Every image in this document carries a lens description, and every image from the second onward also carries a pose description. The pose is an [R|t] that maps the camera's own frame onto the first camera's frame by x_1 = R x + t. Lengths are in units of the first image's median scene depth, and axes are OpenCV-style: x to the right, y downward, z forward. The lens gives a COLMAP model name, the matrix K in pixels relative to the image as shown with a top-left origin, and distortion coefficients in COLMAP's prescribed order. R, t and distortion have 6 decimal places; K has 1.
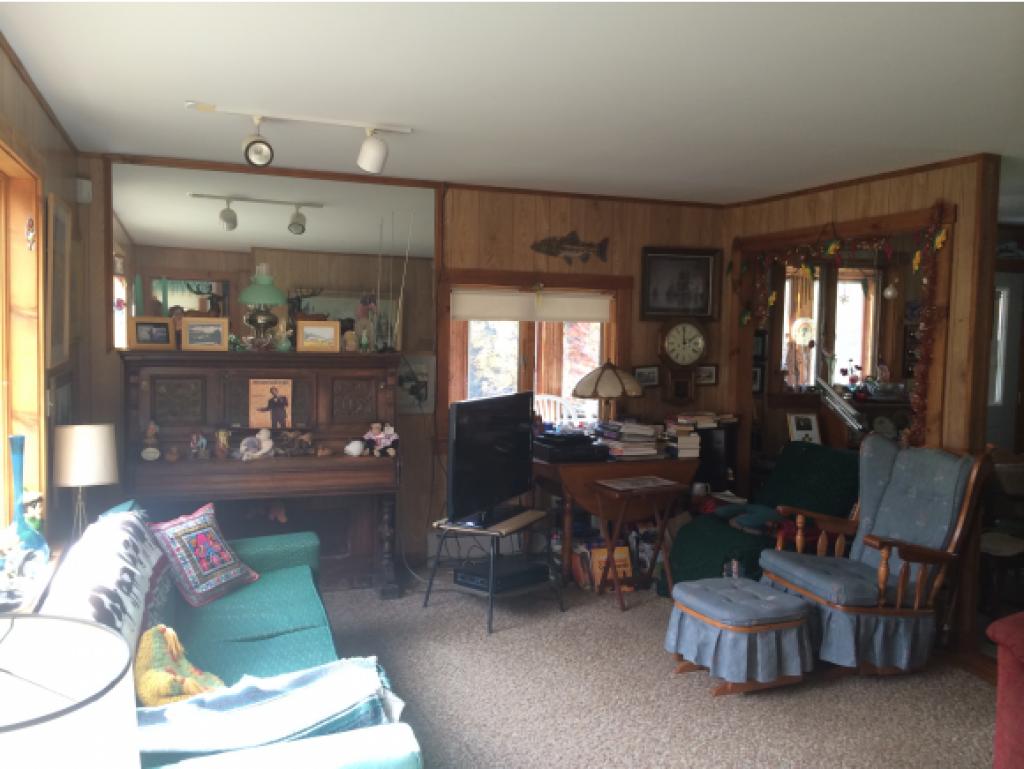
lens RADIAL K [[879.3, 0, 512.1], [0, 879.3, 377.7], [0, 0, 1]] dist [0.089676, -0.126453]
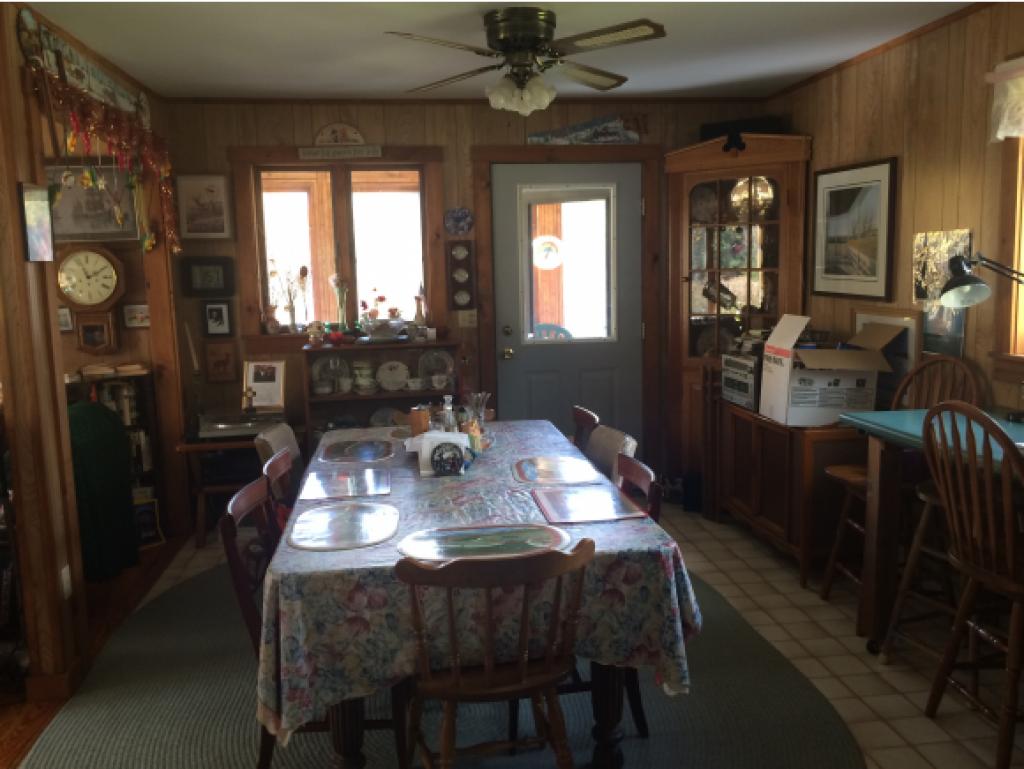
lens RADIAL K [[879.3, 0, 512.1], [0, 879.3, 377.7], [0, 0, 1]] dist [0.089676, -0.126453]
pose [[0.975492, -0.018139, -0.219285, 0.714352], [0.033743, 0.997140, 0.067625, 0.009722], [0.217431, -0.073367, 0.973314, 0.278058]]
